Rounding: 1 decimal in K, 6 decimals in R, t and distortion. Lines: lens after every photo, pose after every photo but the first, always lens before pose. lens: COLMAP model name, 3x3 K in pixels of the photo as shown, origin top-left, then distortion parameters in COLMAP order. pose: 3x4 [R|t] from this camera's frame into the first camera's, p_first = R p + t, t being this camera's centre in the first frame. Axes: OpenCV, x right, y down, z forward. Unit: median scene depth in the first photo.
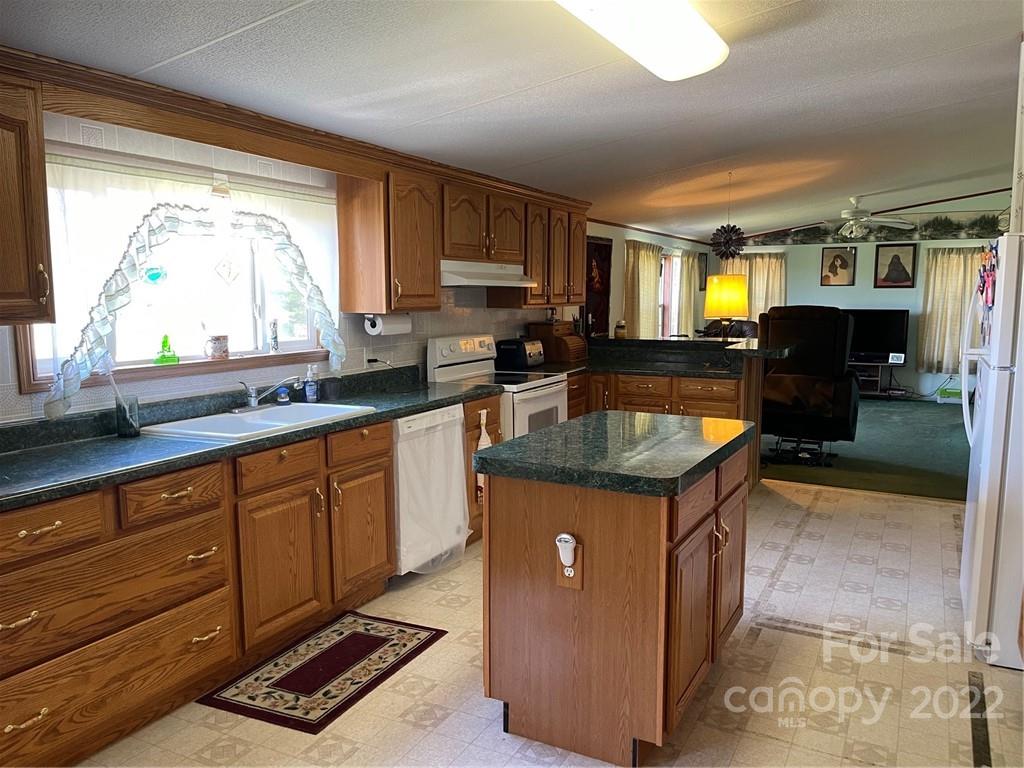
lens RADIAL K [[783.9, 0, 514.6], [0, 783.9, 390.1], [0, 0, 1]] dist [0.078224, -0.095488]
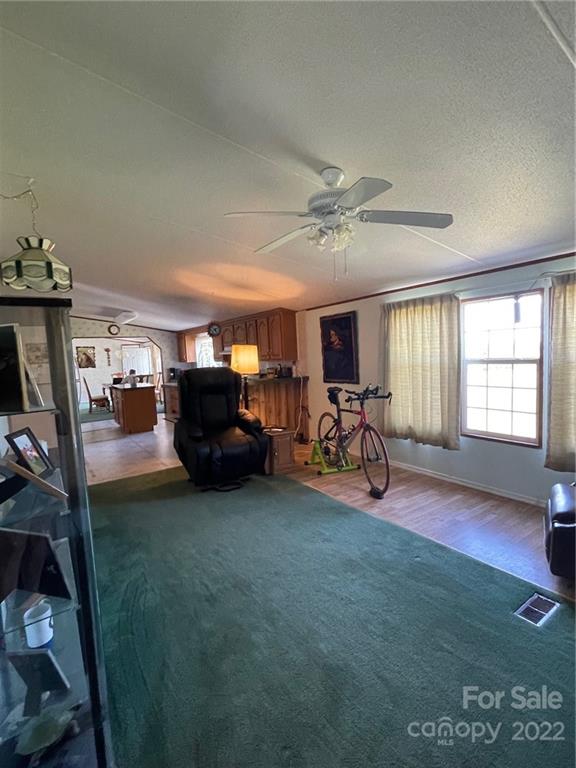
lens RADIAL K [[362.6, 0, 288.6], [0, 362.6, 385.3], [0, 0, 1]] dist [-0.011264, 0.003919]
pose [[-0.466744, 0.098070, -0.878938, 0.936490], [-0.065006, 0.987340, 0.144686, -0.192537], [0.882000, 0.124668, -0.454460, 1.544554]]
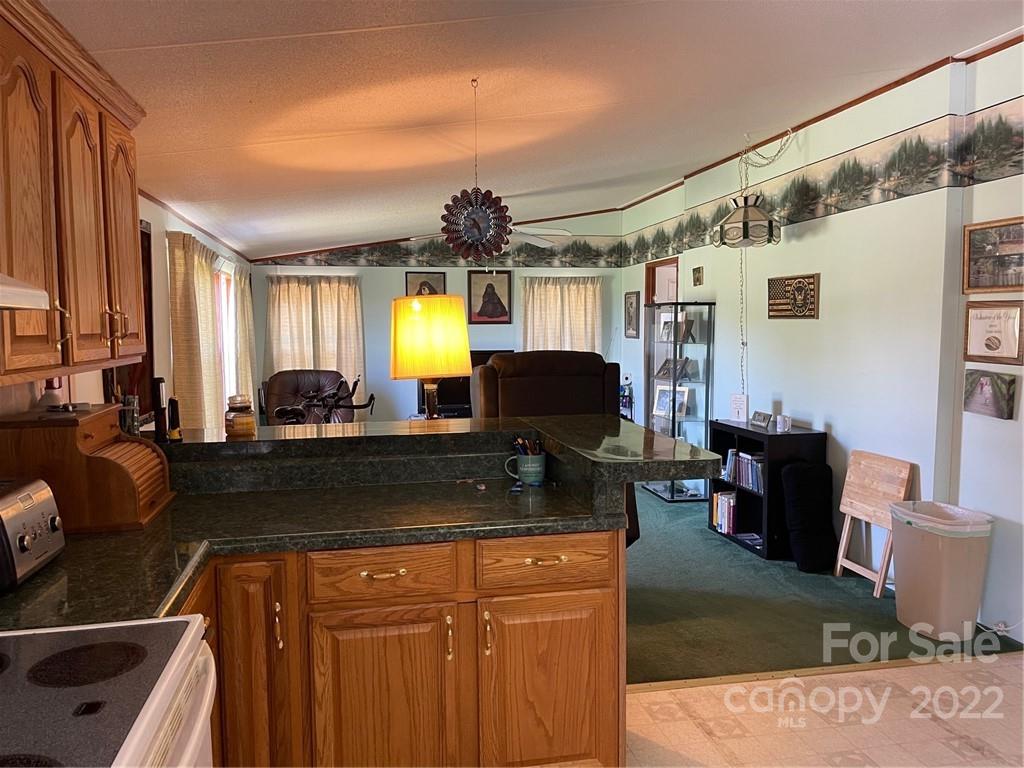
lens RADIAL K [[783.9, 0, 510.2], [0, 783.9, 383.2], [0, 0, 1]] dist [0.078224, -0.095488]
pose [[0.782211, -0.050934, 0.620928, -0.017602], [0.086198, 0.995915, -0.026893, -0.075103], [-0.617022, 0.074559, 0.783406, 0.608506]]
